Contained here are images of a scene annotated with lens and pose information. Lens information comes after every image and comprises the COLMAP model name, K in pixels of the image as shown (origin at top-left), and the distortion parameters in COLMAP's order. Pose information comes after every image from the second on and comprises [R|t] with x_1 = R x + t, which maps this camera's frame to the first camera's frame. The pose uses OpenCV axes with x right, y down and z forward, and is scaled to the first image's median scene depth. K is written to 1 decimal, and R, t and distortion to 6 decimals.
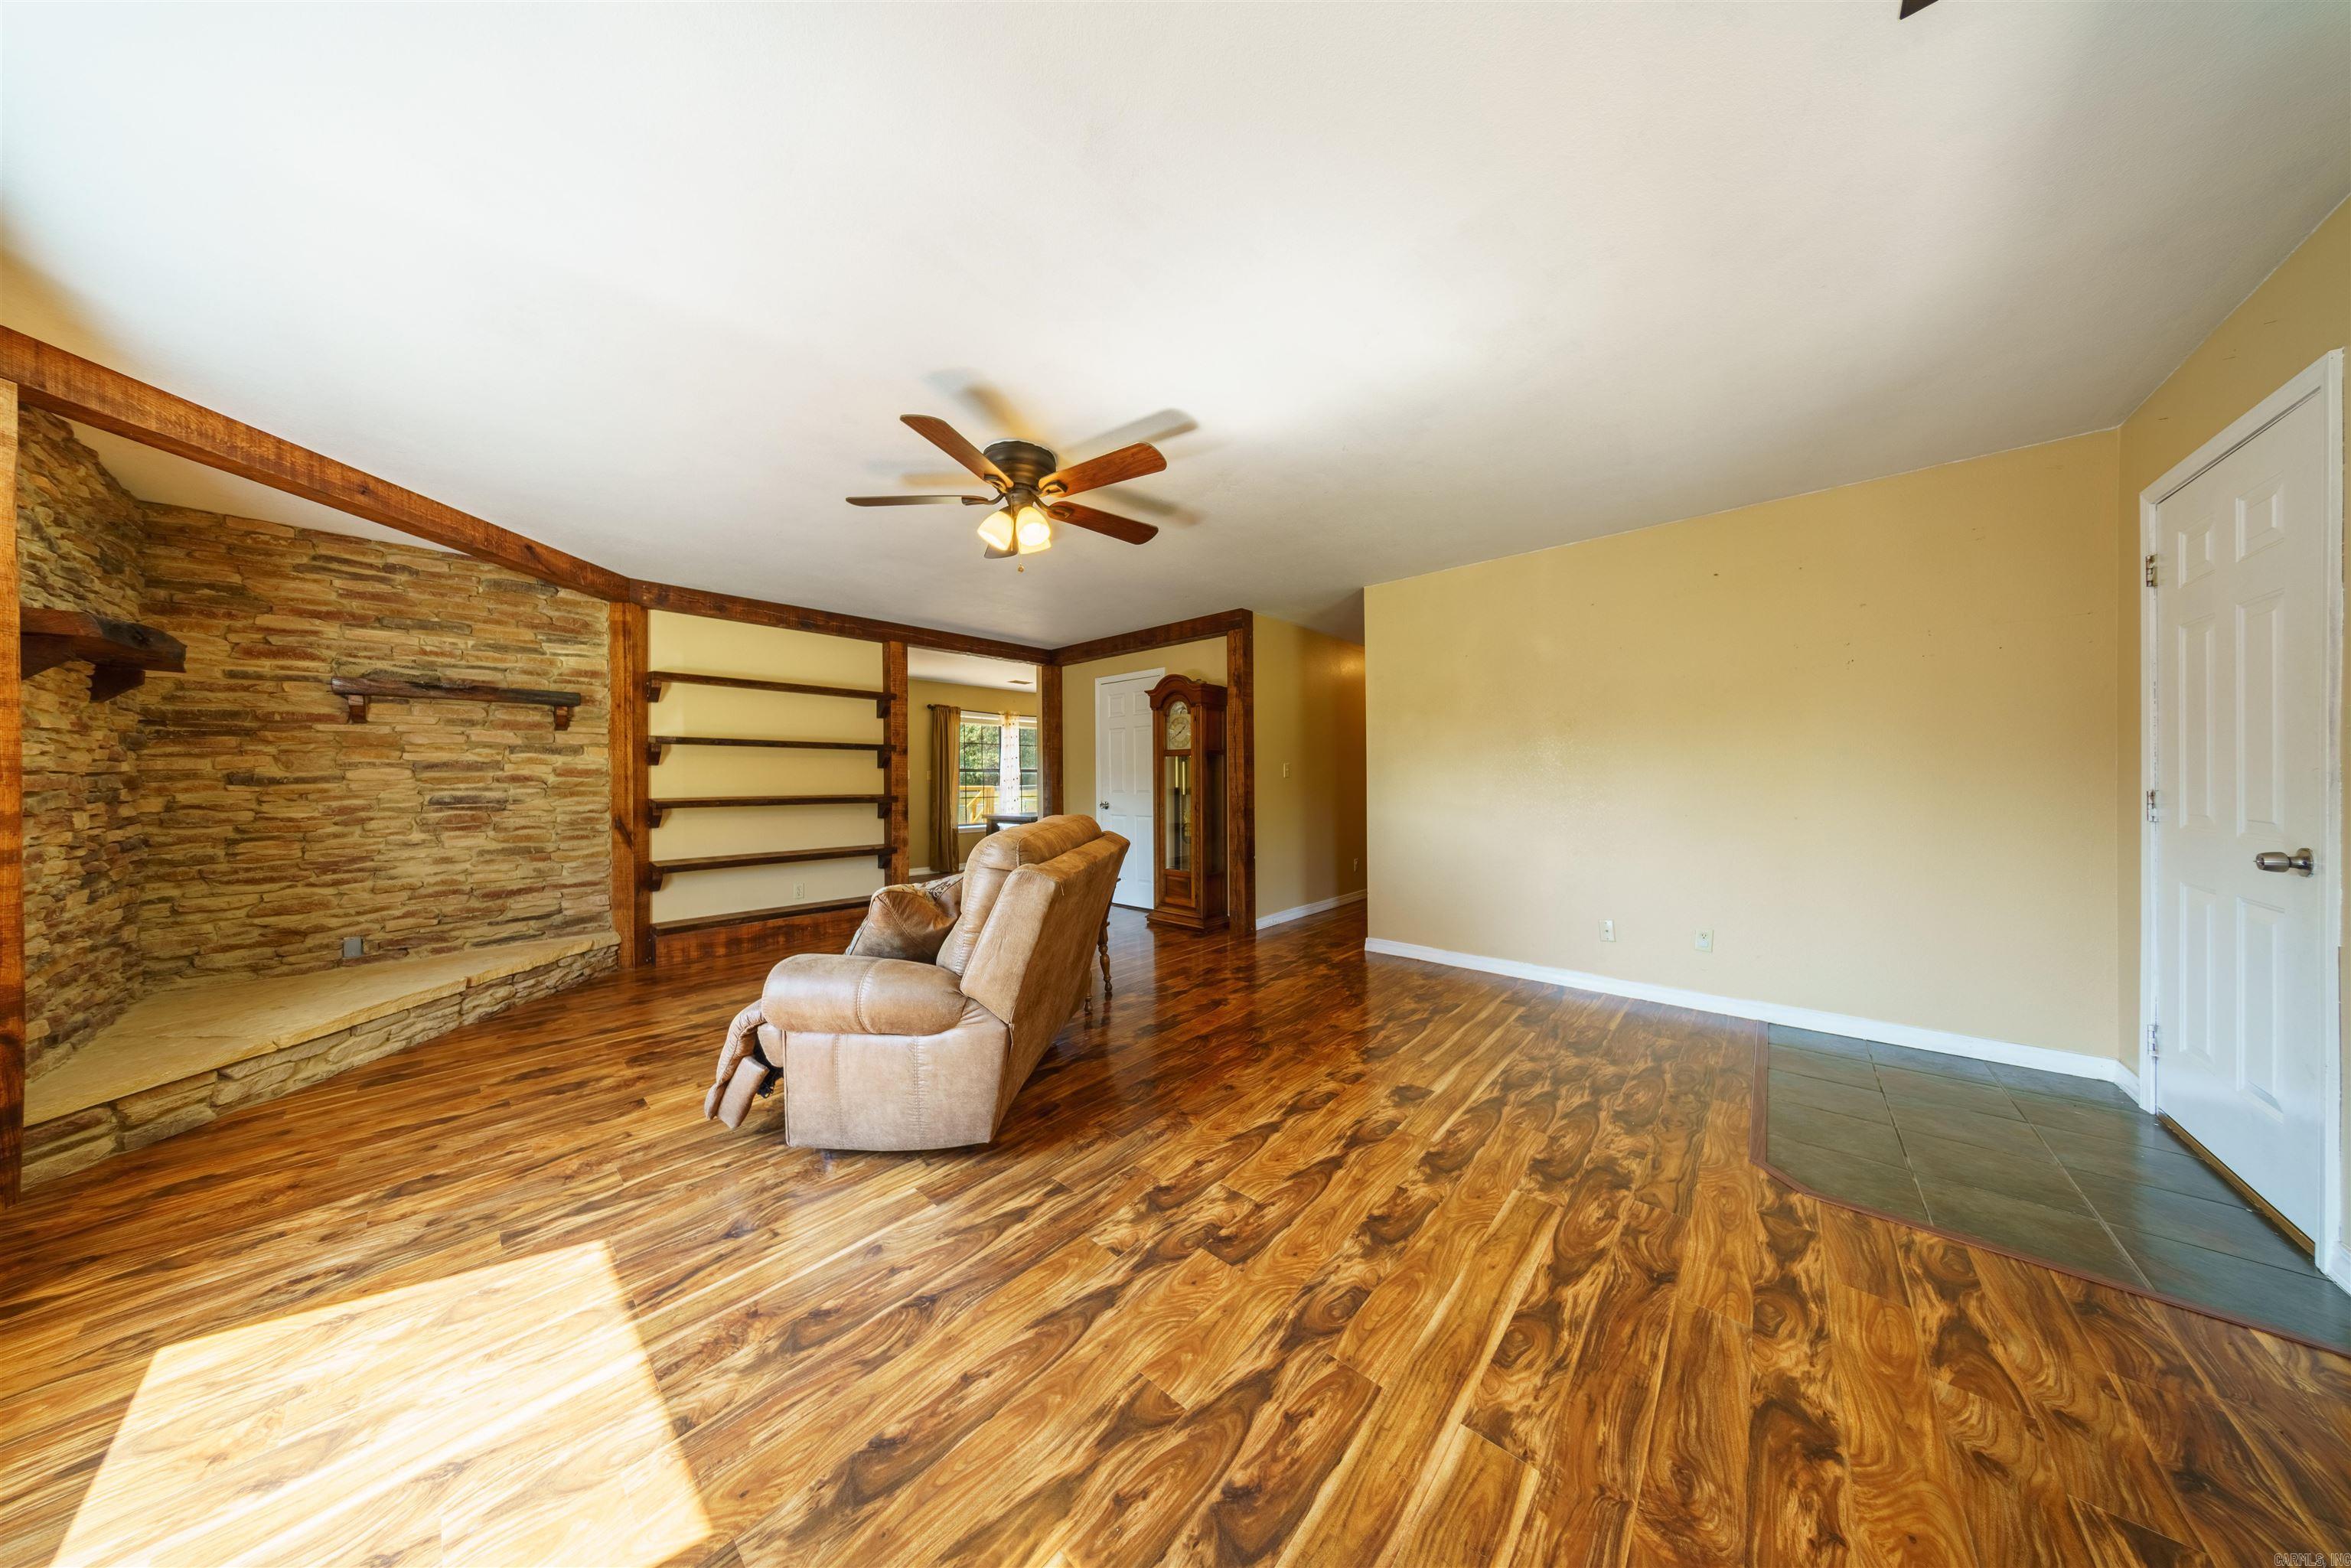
lens RADIAL K [[674.9, 0, 1172.3], [0, 674.9, 781.1], [0, 0, 1]] dist [0.000030, 0.000151]
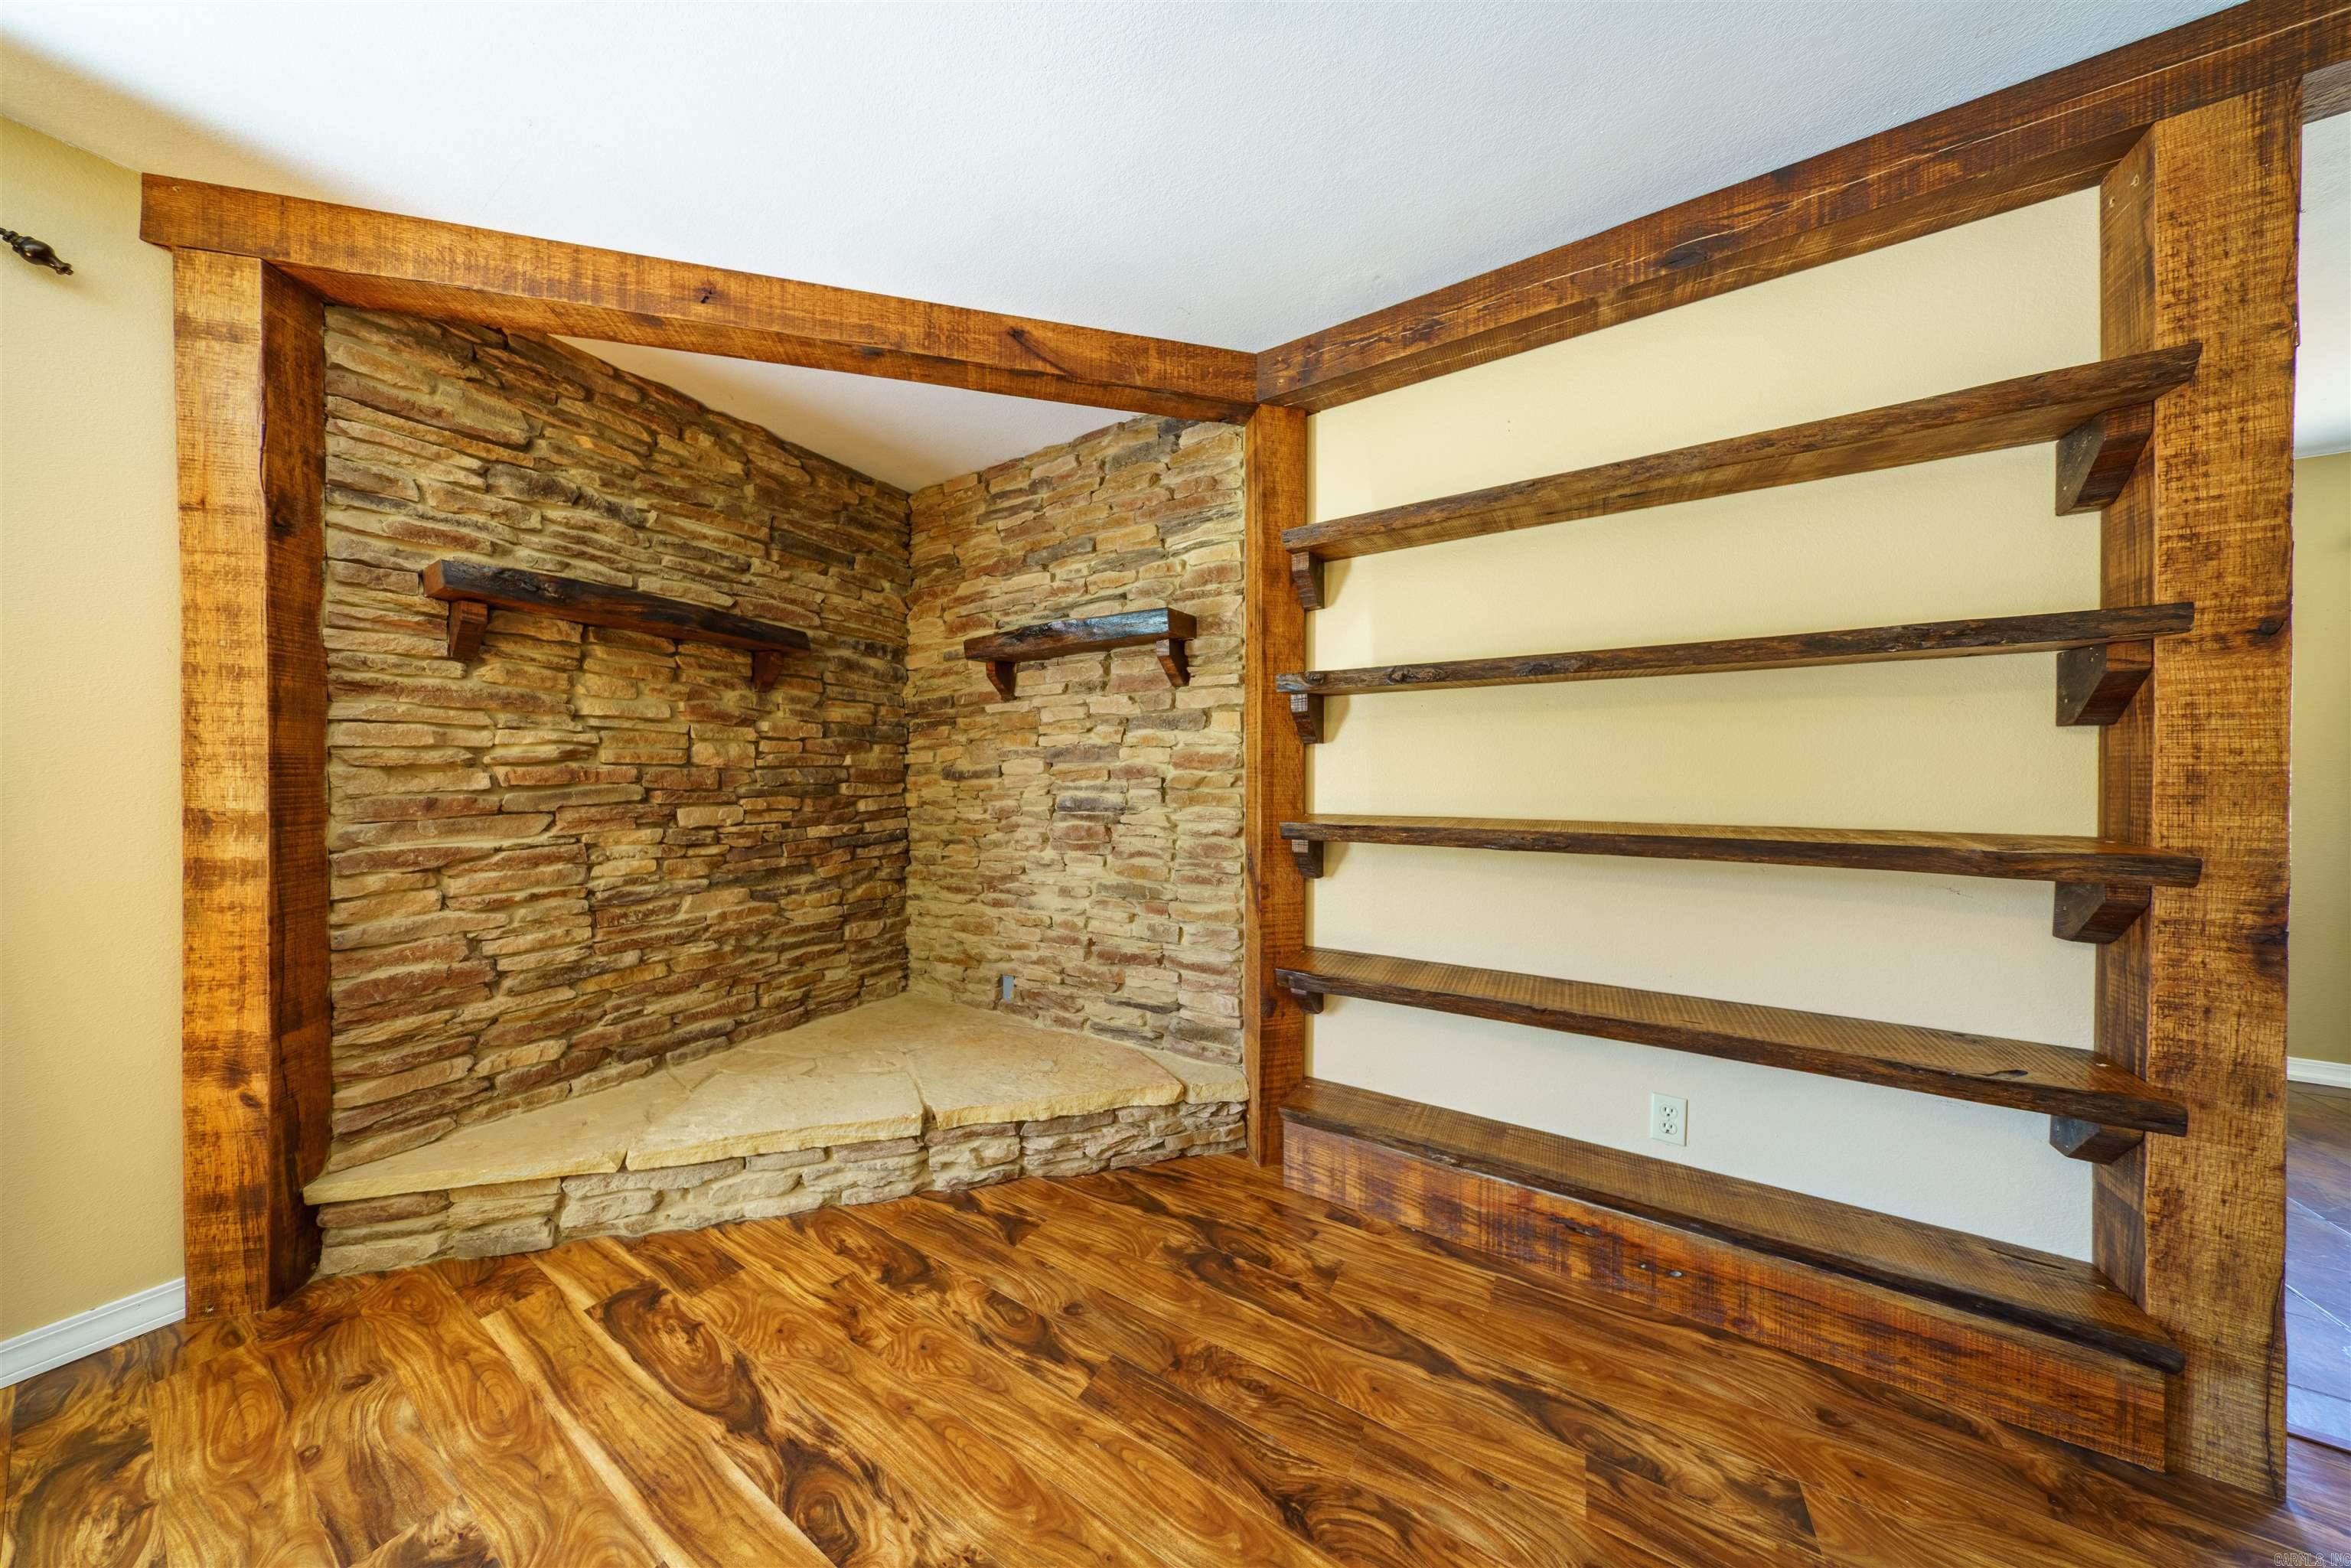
lens RADIAL K [[674.9, 0, 1169.9], [0, 674.9, 785.6], [0, 0, 1]] dist [0.000030, 0.000151]
pose [[0.179806, 0.013548, -0.983609, -0.383004], [-0.004451, 0.999906, 0.012958, 0.000340], [0.983692, 0.002048, 0.179850, 0.960118]]
